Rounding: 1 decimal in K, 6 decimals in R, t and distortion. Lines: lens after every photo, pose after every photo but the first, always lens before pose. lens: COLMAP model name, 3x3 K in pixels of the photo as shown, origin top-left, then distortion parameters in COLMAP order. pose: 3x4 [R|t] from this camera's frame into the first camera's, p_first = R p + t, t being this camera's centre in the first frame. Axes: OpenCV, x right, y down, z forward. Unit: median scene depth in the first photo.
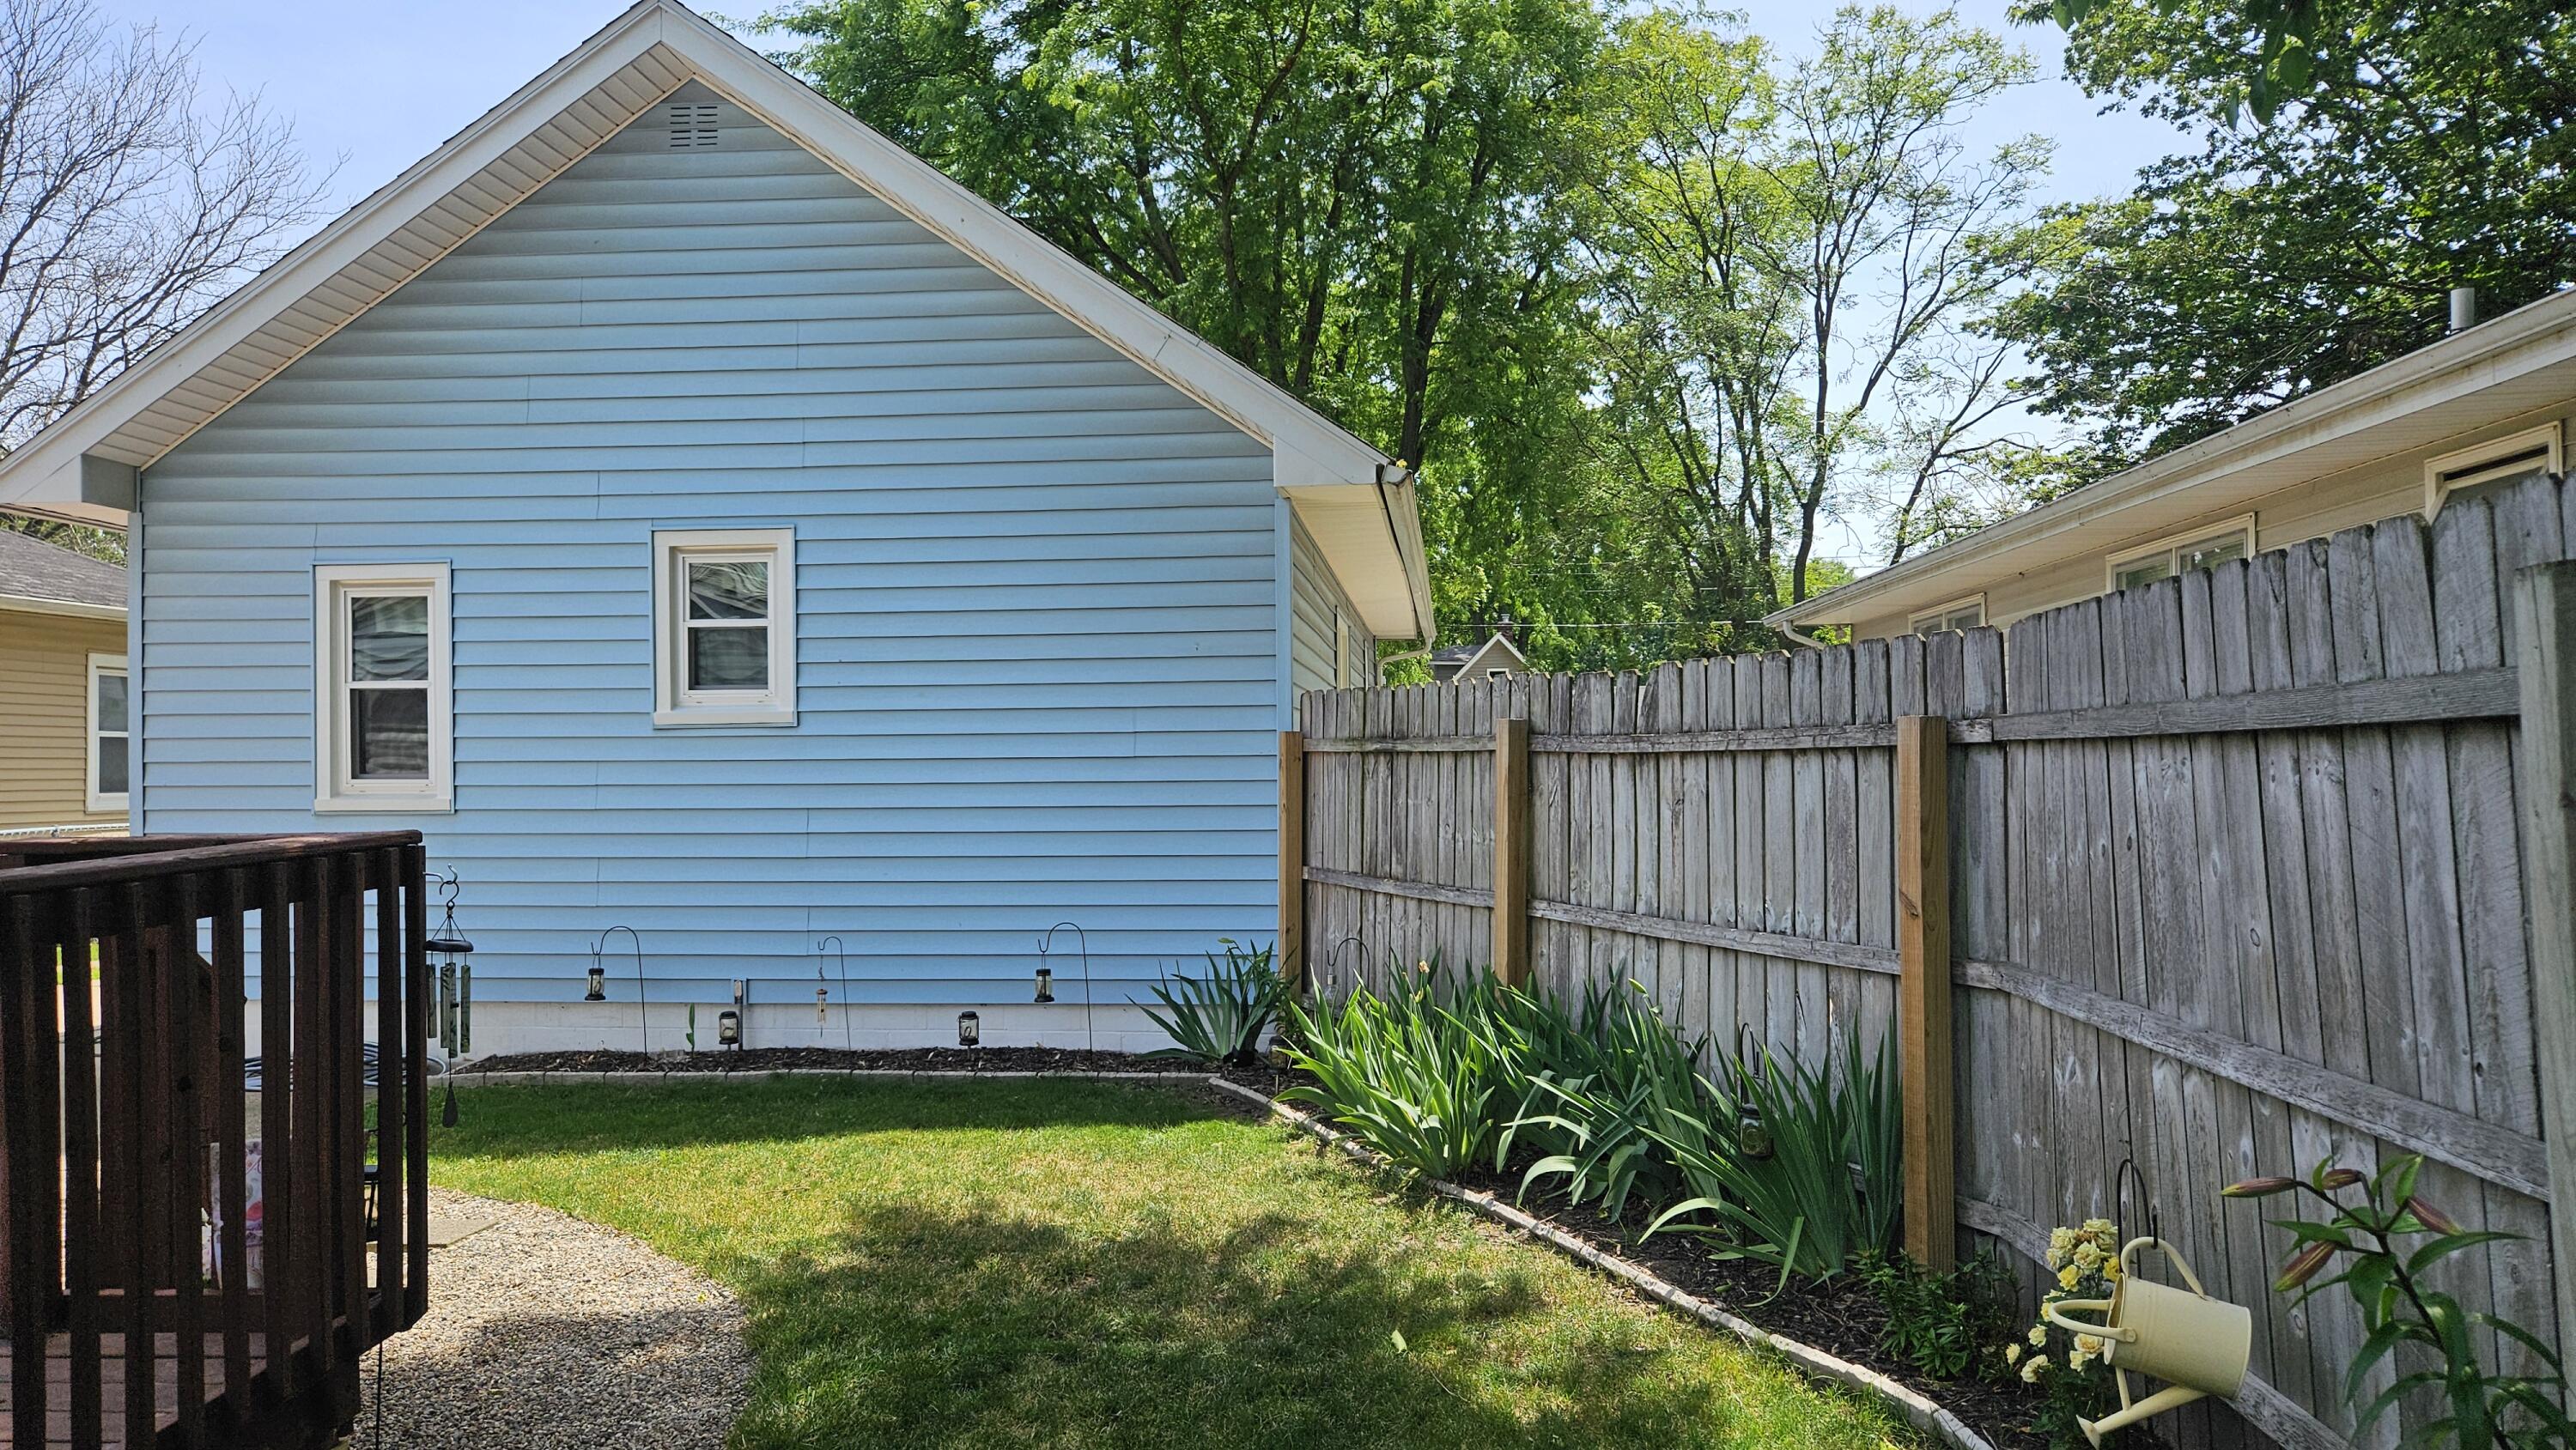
lens RADIAL K [[1682.4, 0, 1273.9], [0, 1682.4, 770.5], [0, 0, 1]] dist [0.045987, -0.001176]
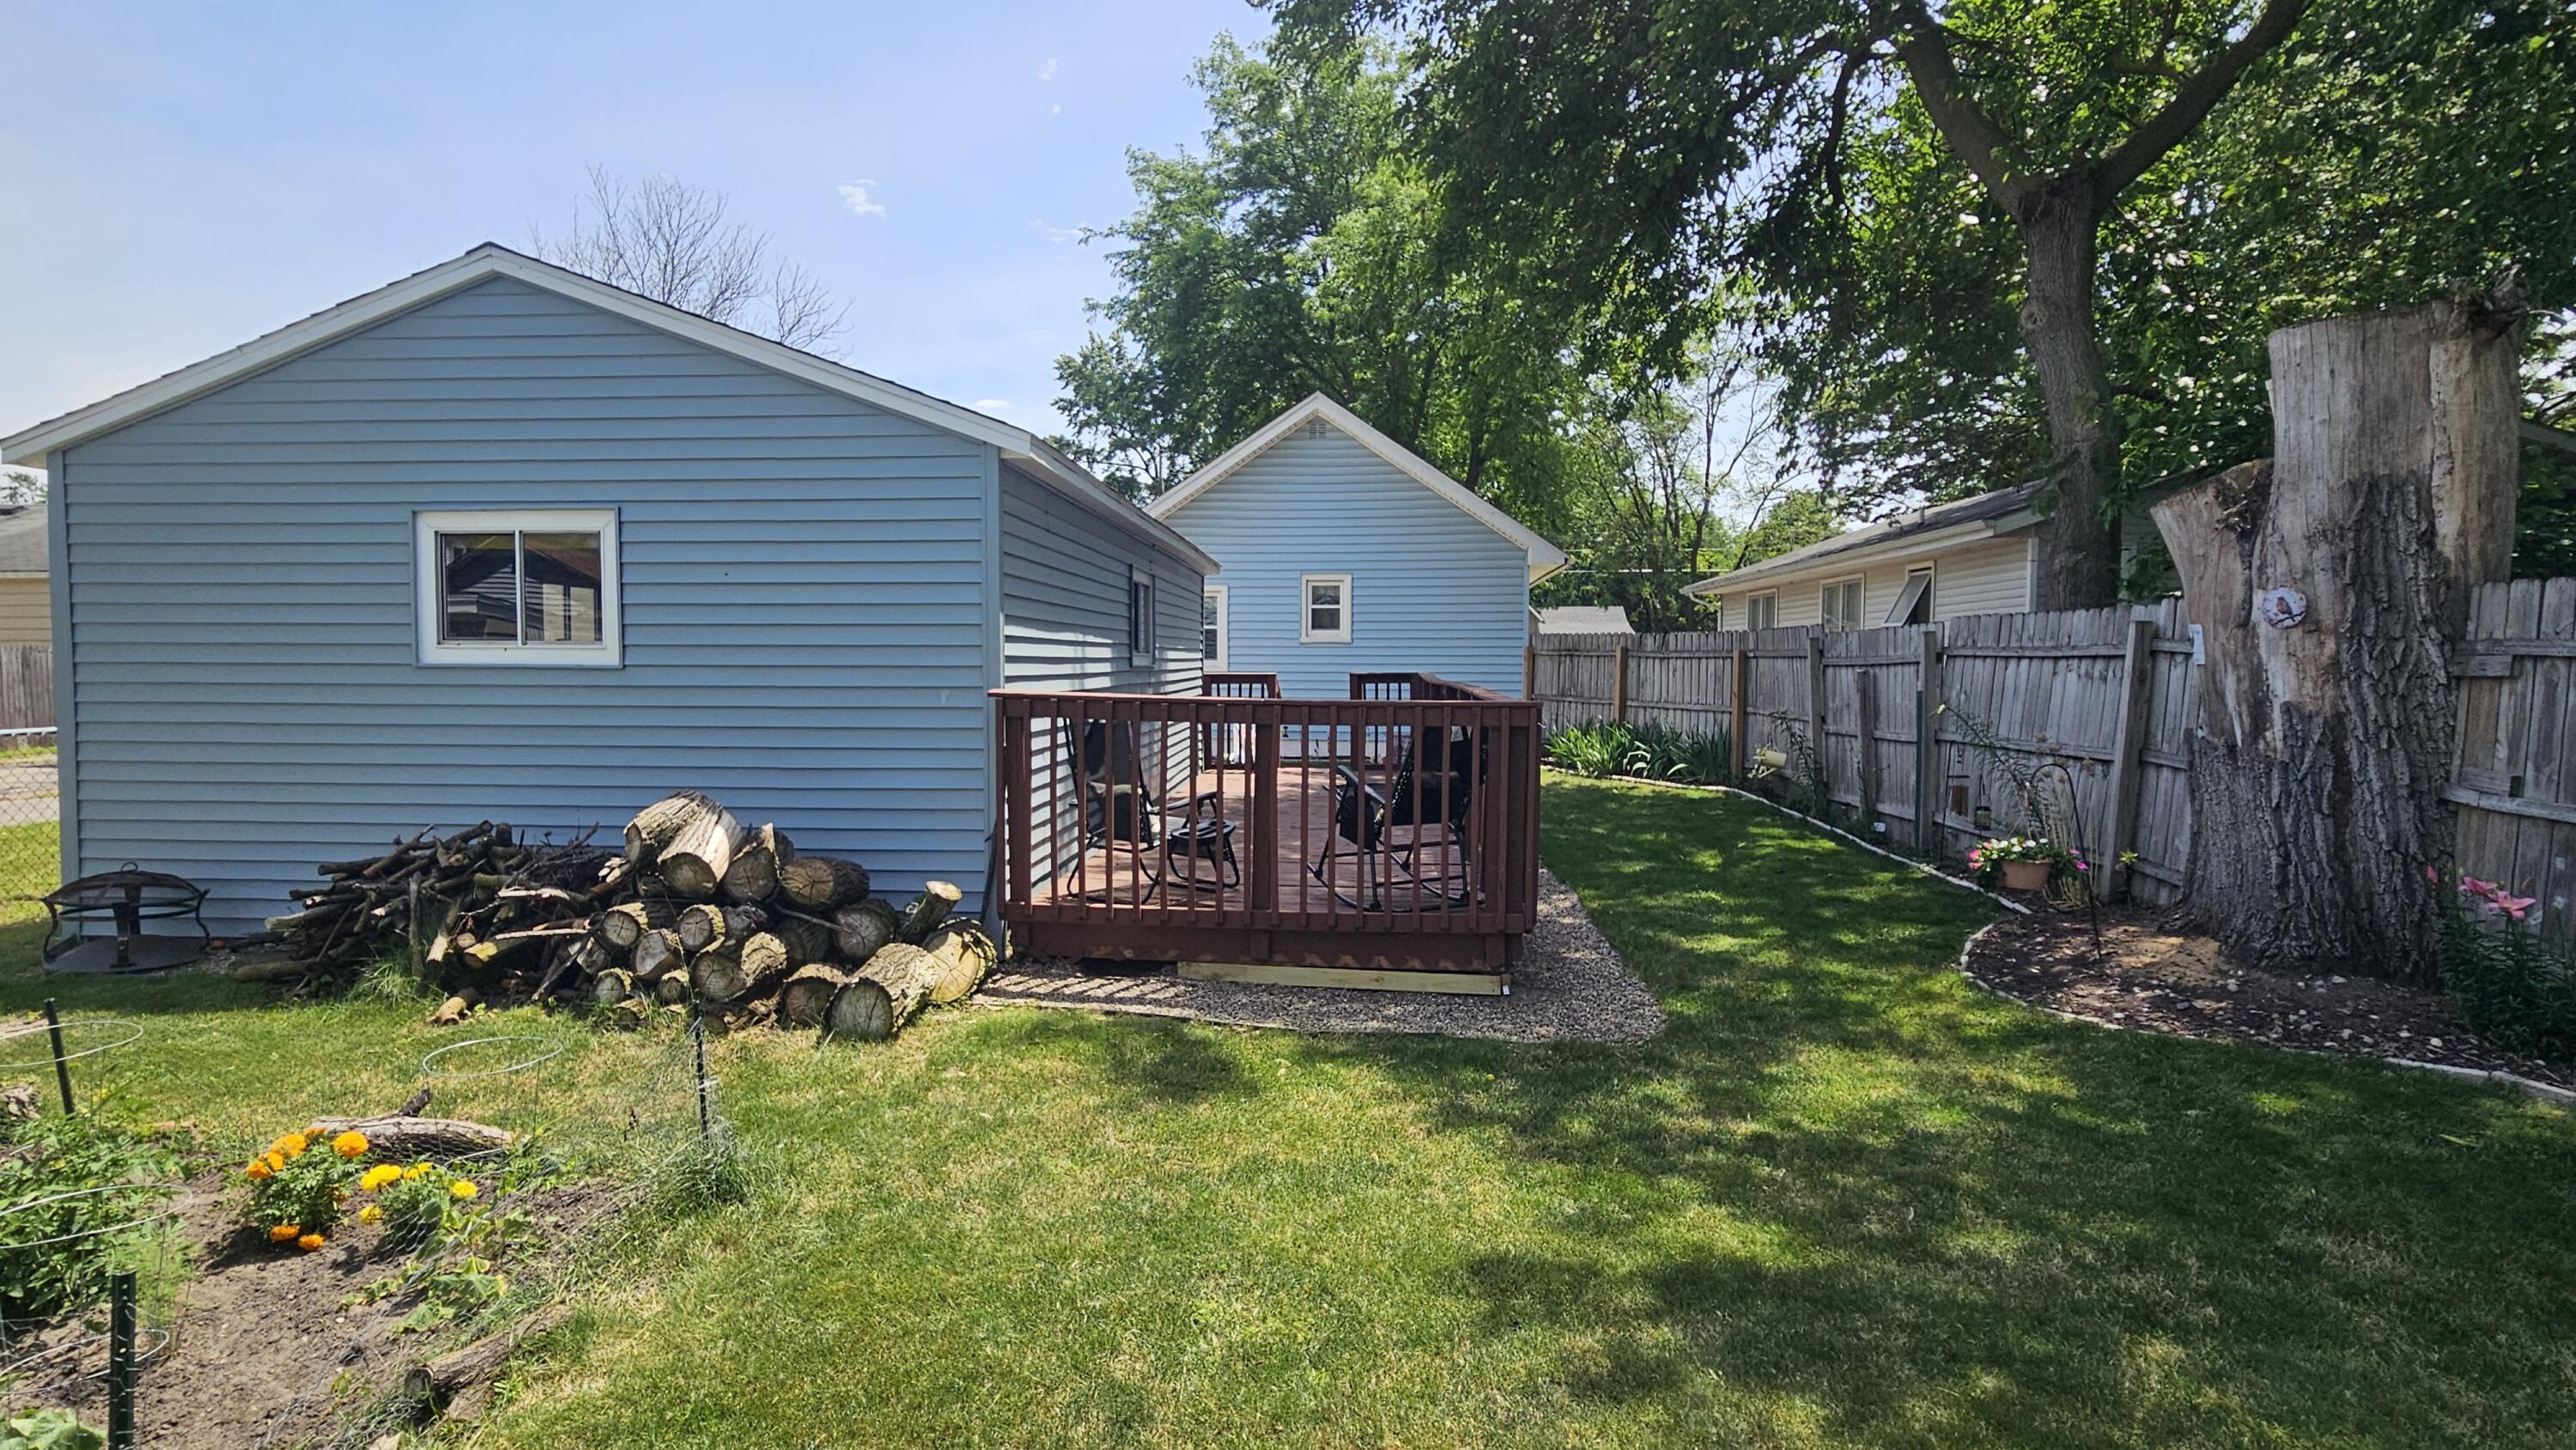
lens RADIAL K [[1309.2, 0, 1248.8], [0, 1309.2, 731.0], [0, 0, 1]] dist [0.003816, -0.000420]
pose [[0.999891, 0.009416, -0.011410, -0.427707], [-0.008737, 0.998271, 0.058119, -0.005174], [0.011938, -0.058013, 0.998244, -1.221035]]
